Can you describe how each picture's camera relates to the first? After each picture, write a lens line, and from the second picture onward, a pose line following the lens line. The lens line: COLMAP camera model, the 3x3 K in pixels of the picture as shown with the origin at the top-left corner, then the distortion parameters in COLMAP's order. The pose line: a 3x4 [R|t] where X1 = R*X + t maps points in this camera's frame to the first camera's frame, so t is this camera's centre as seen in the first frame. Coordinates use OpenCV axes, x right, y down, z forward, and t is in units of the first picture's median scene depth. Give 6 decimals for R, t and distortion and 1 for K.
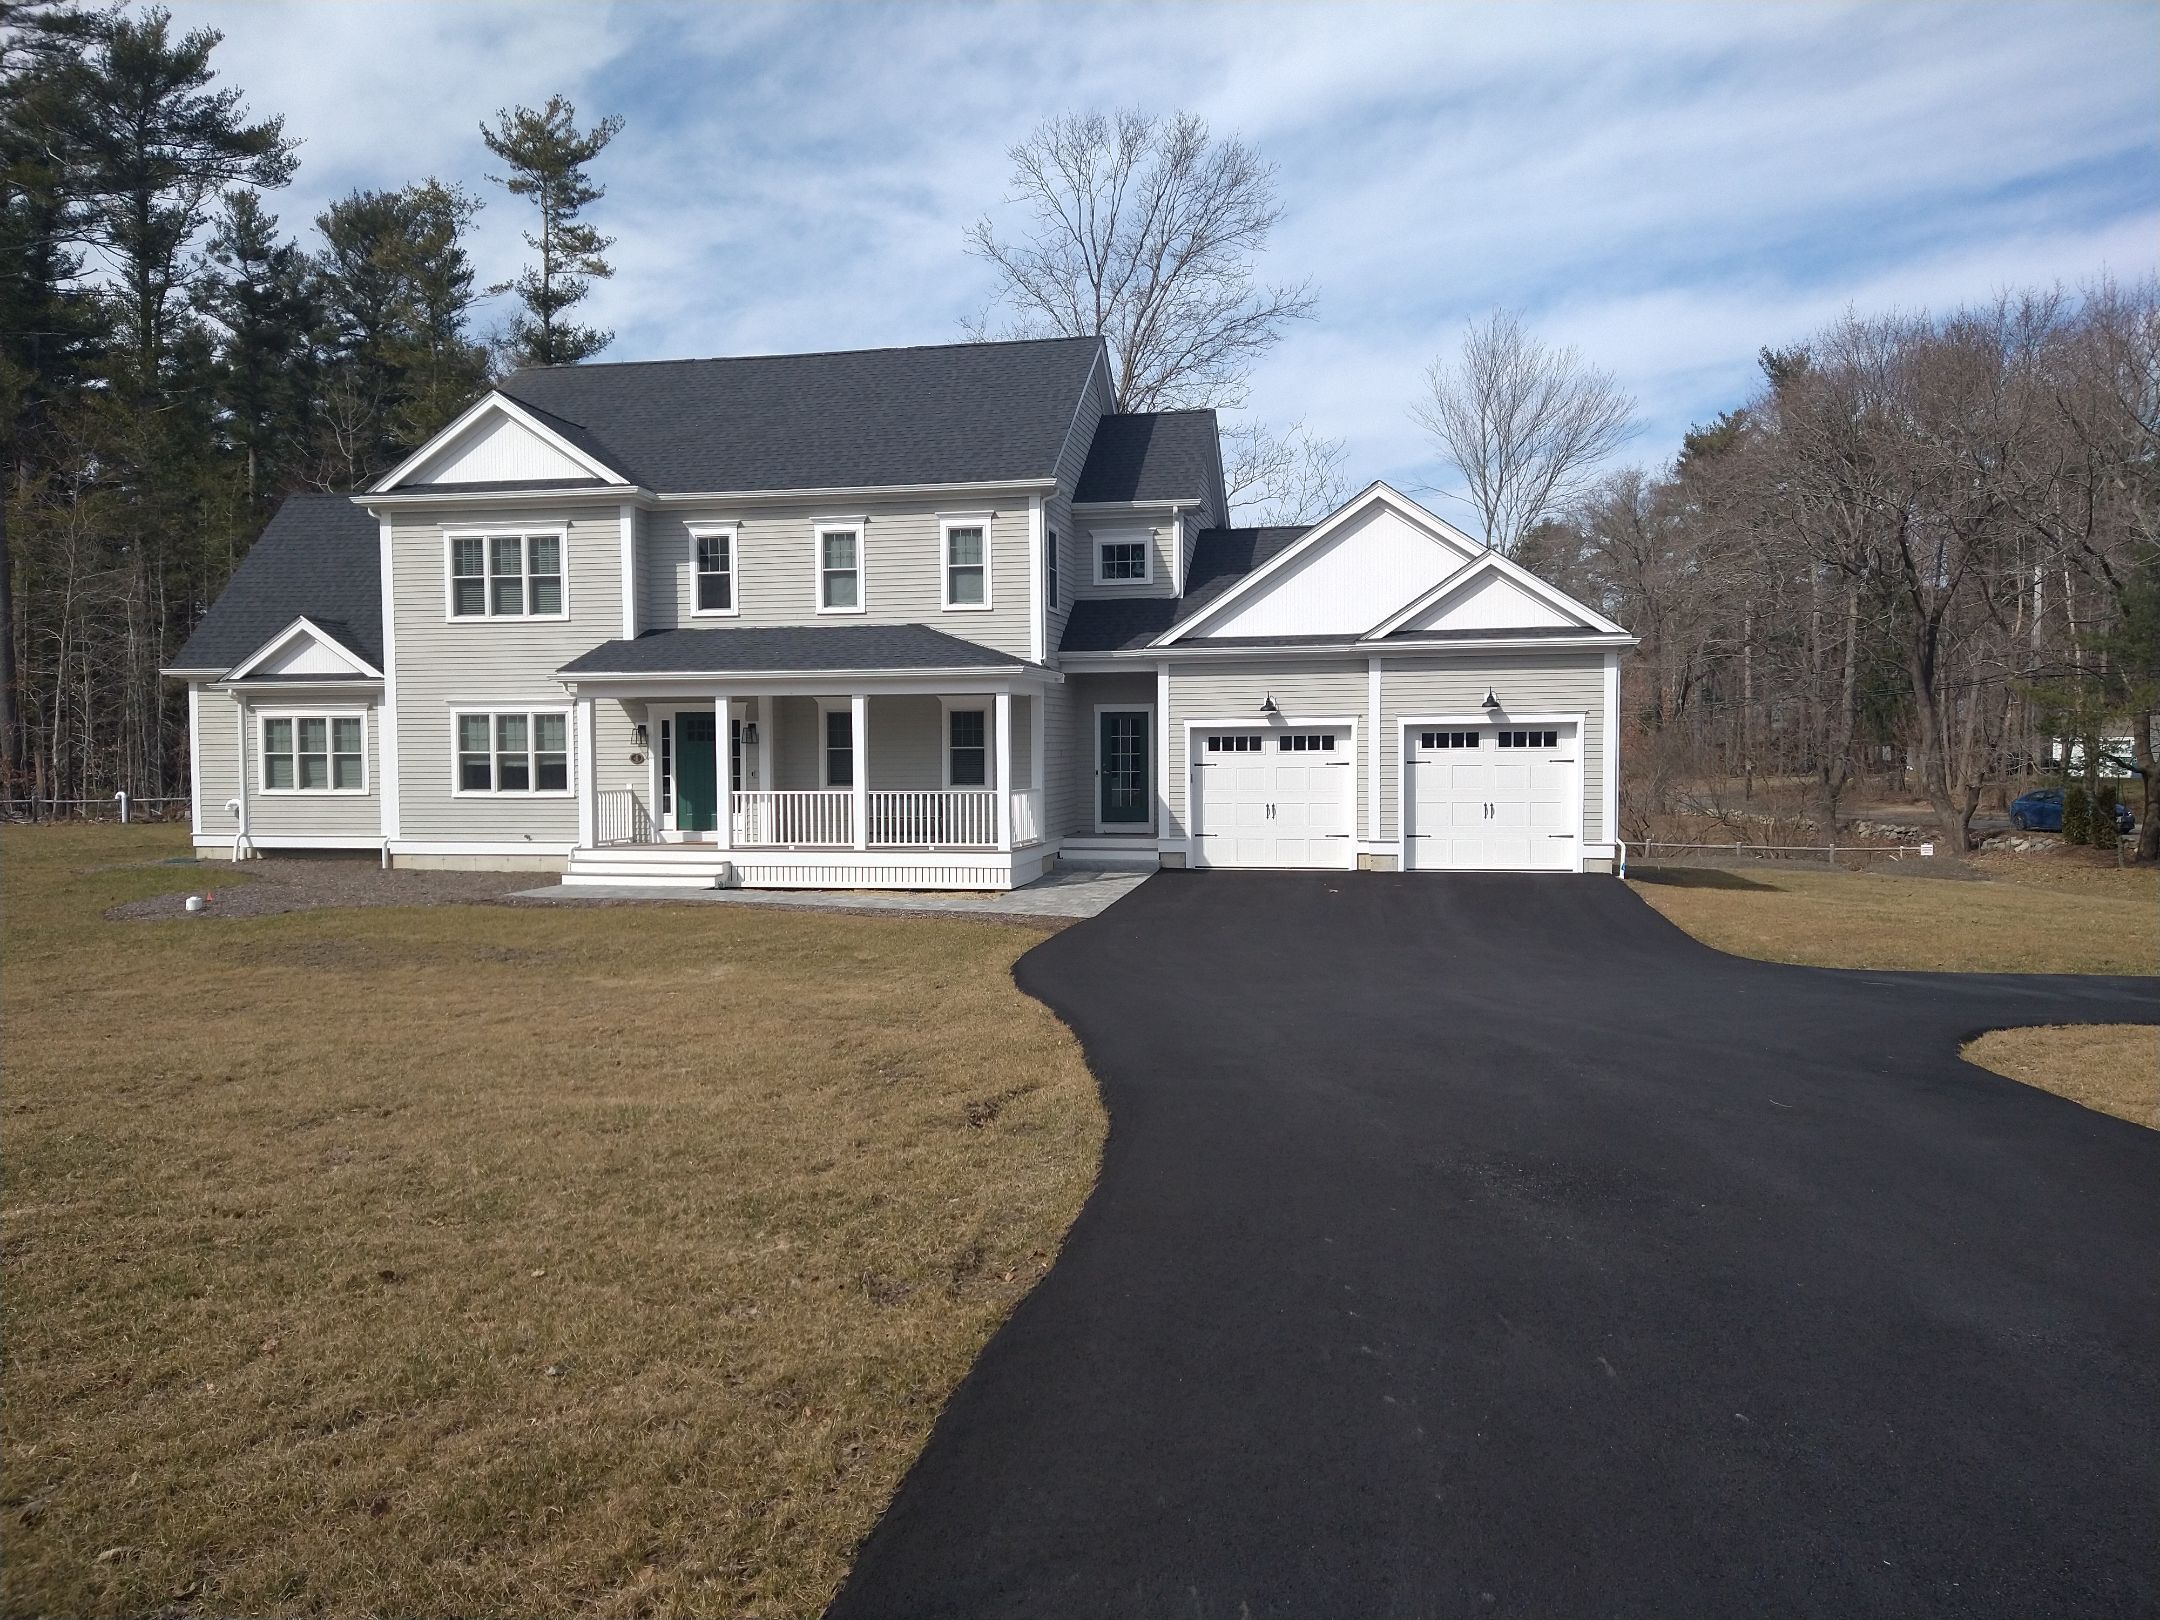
lens RADIAL K [[1605.4, 0, 1080.0], [0, 1605.4, 810.0], [0, 0, 1]] dist [0.127921, -0.171020]
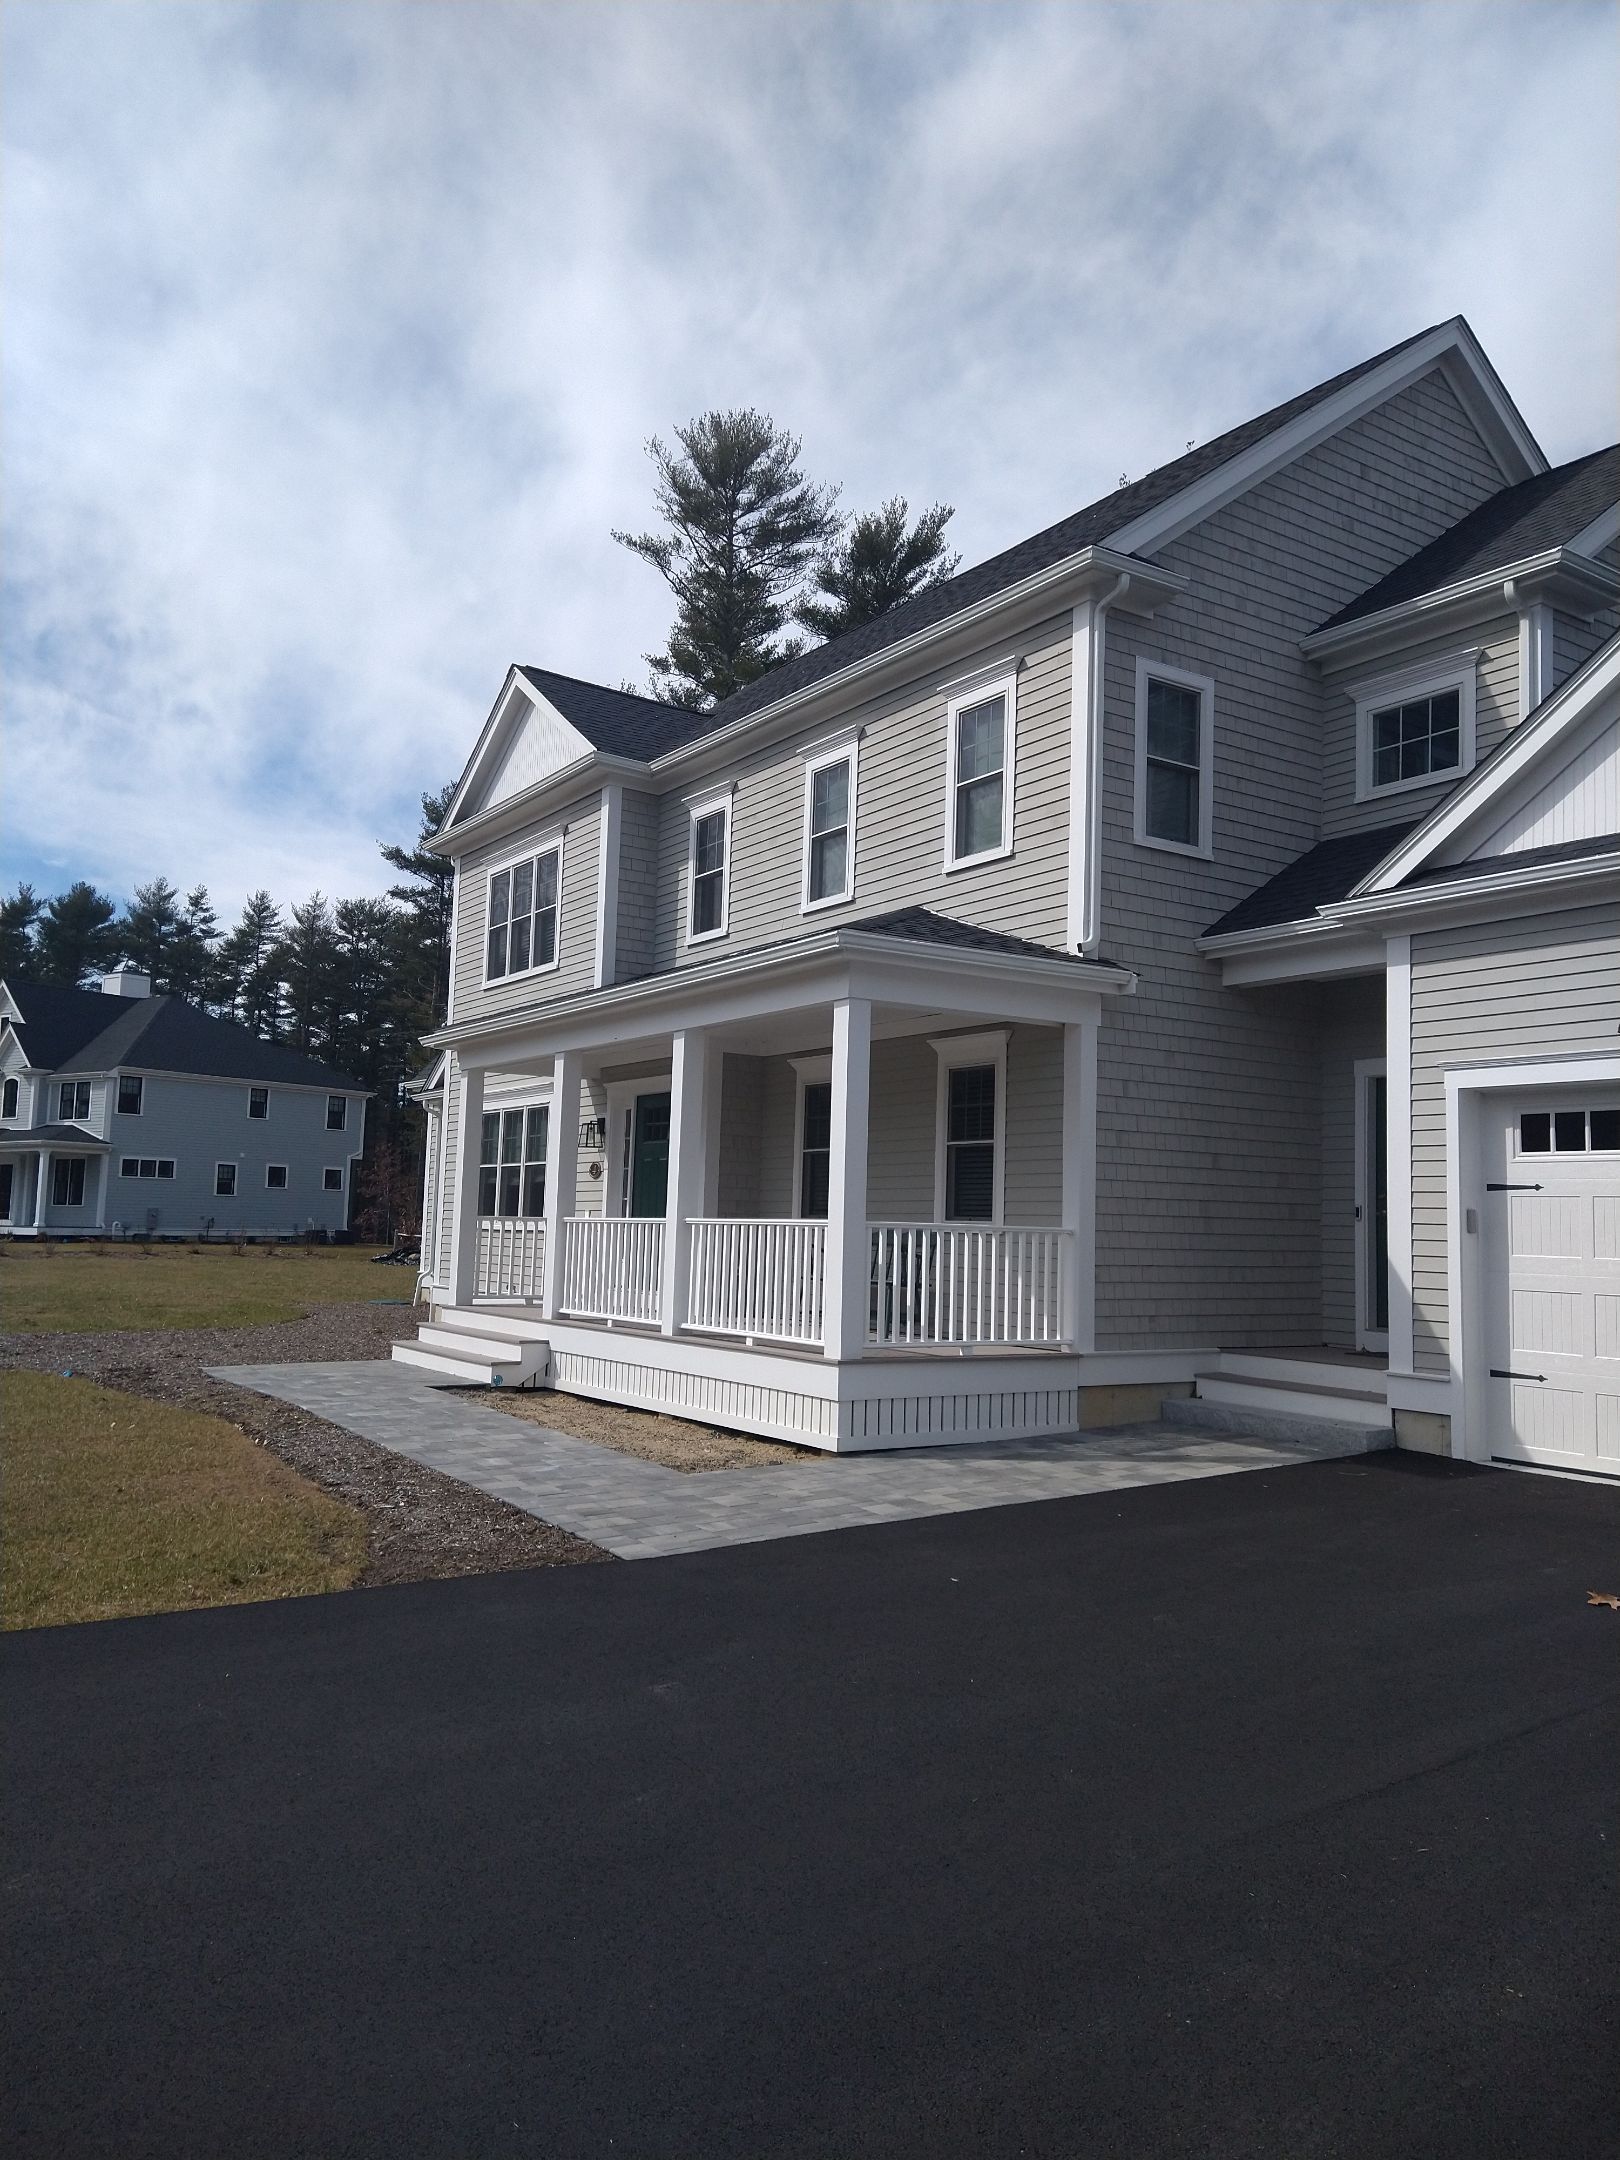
lens RADIAL K [[1605.4, 0, 810.0], [0, 1605.4, 1080.0], [0, 0, 1]] dist [0.127921, -0.171020]
pose [[0.714981, -0.039511, -0.698027, 0.231020], [-0.060267, 0.991203, -0.117836, 0.002328], [0.696542, 0.126319, 0.706310, 0.609461]]
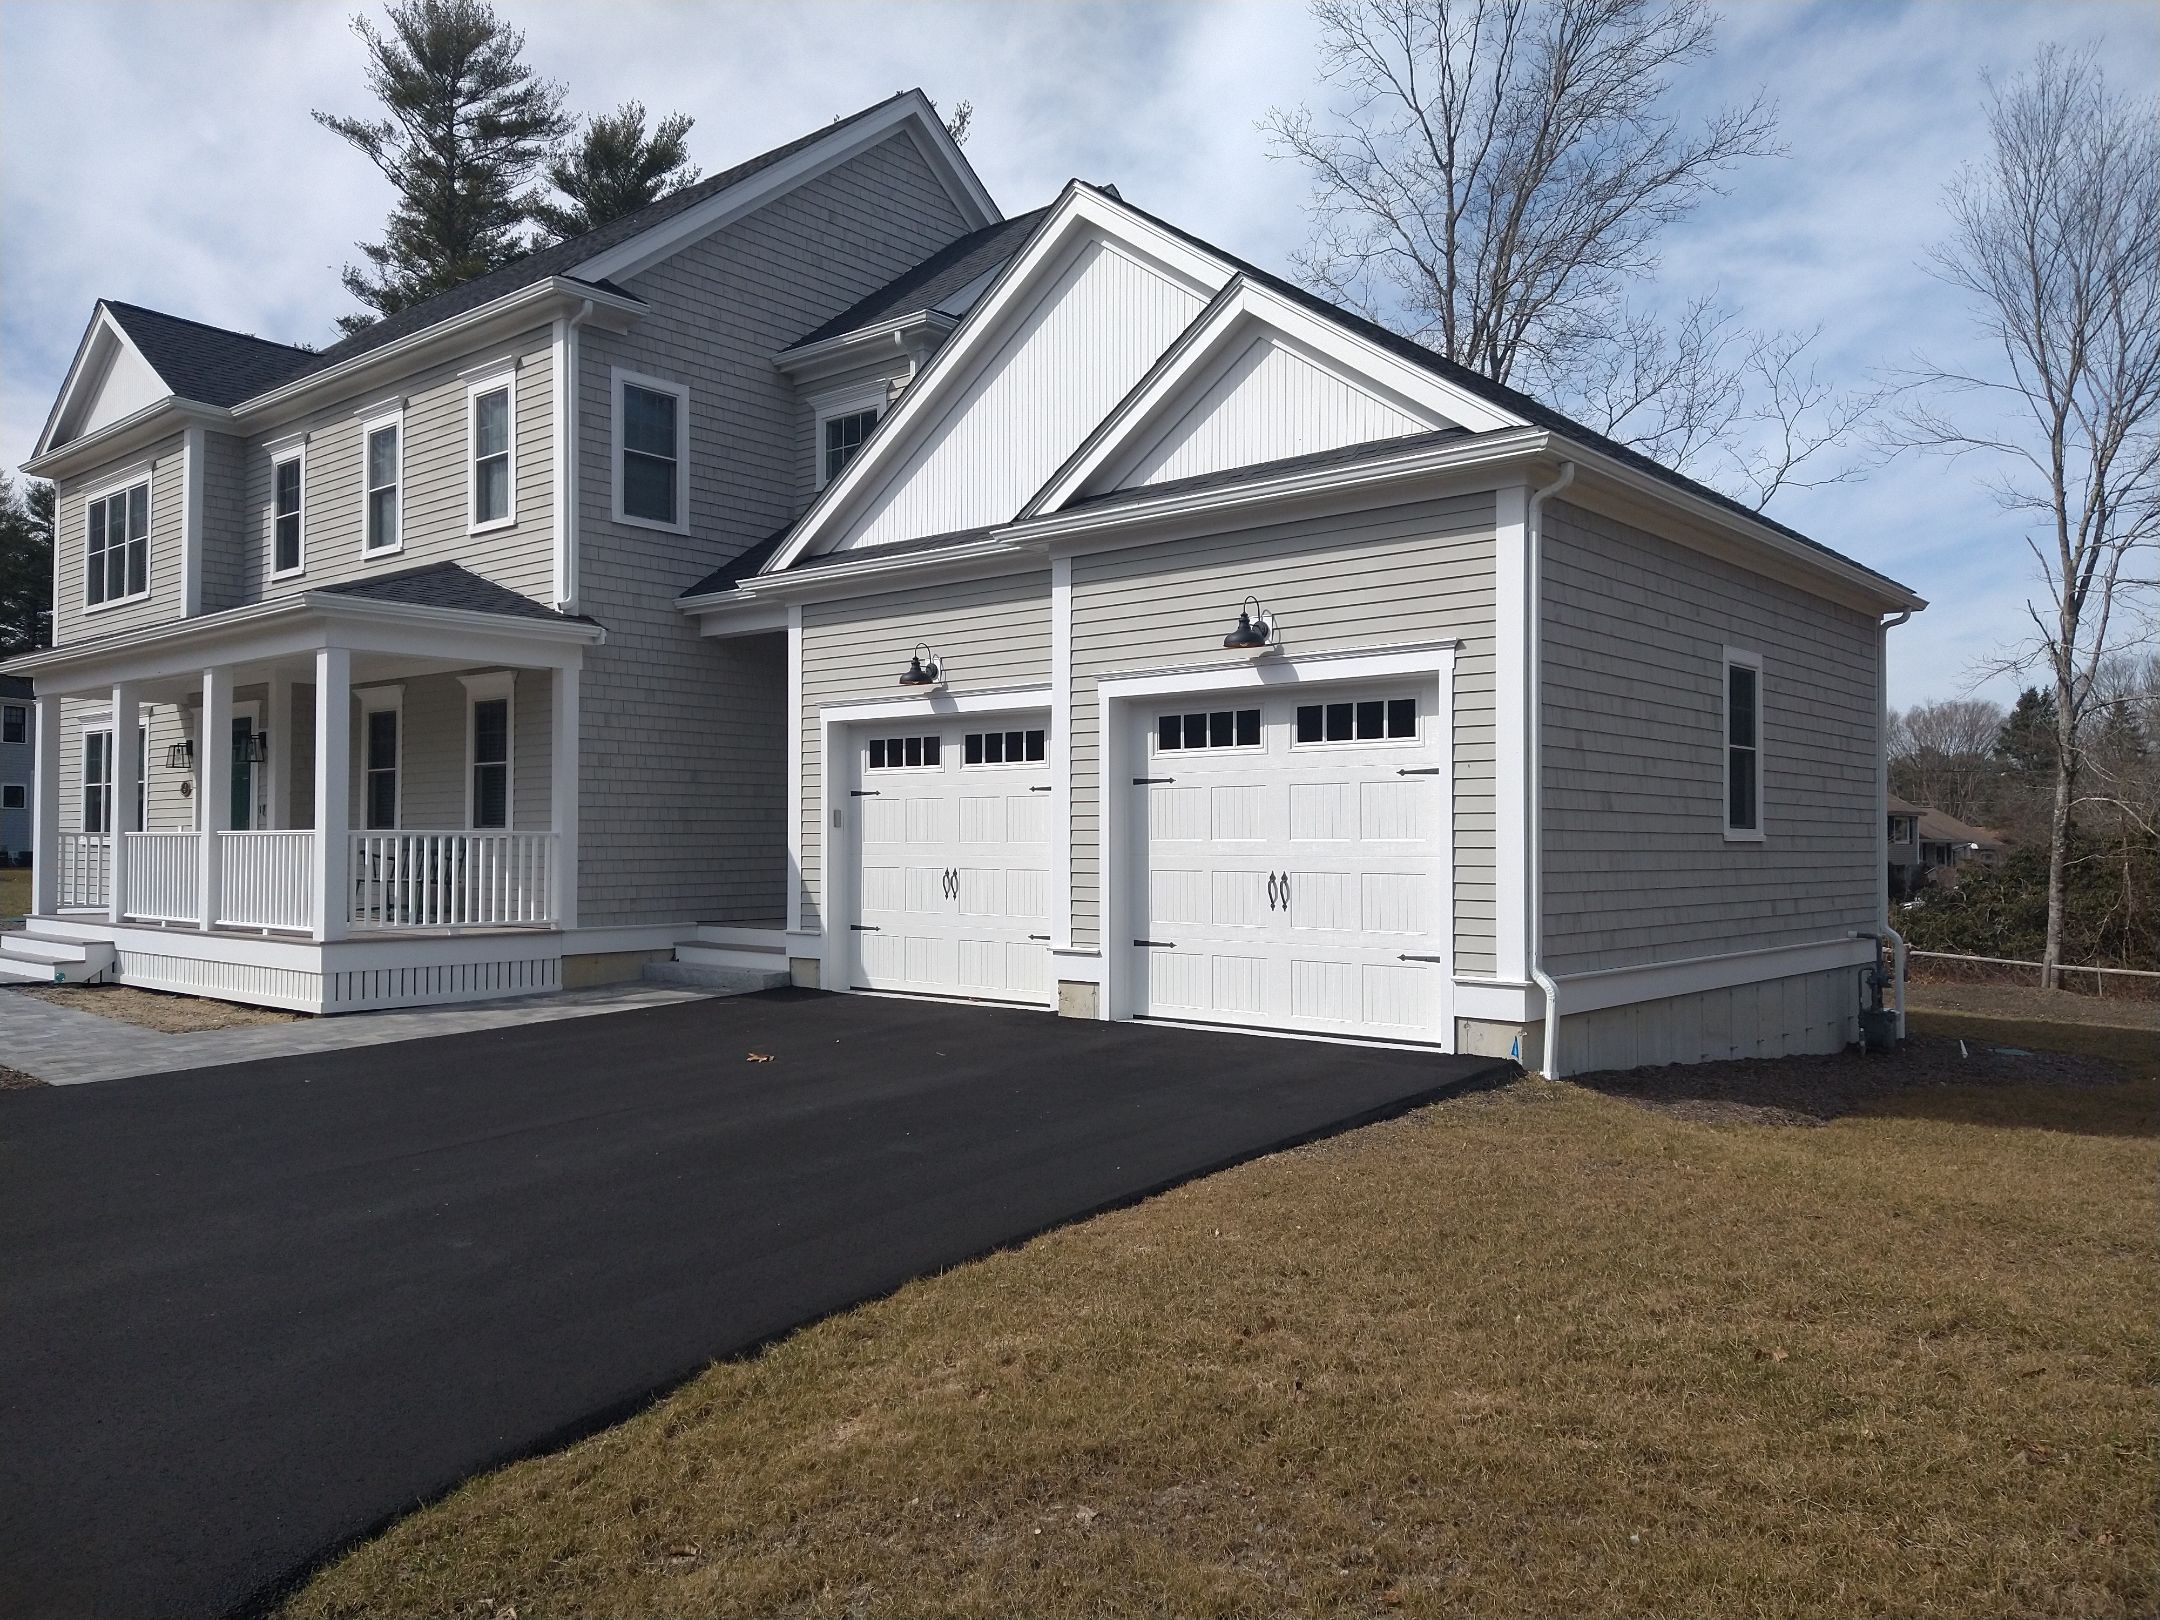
lens RADIAL K [[1605.4, 0, 1080.0], [0, 1605.4, 810.0], [0, 0, 1]] dist [0.127921, -0.171020]
pose [[0.875295, -0.000208, -0.483590, 0.396838], [-0.030057, 0.998043, -0.054833, 0.003920], [0.482655, 0.062530, 0.873576, 0.576469]]
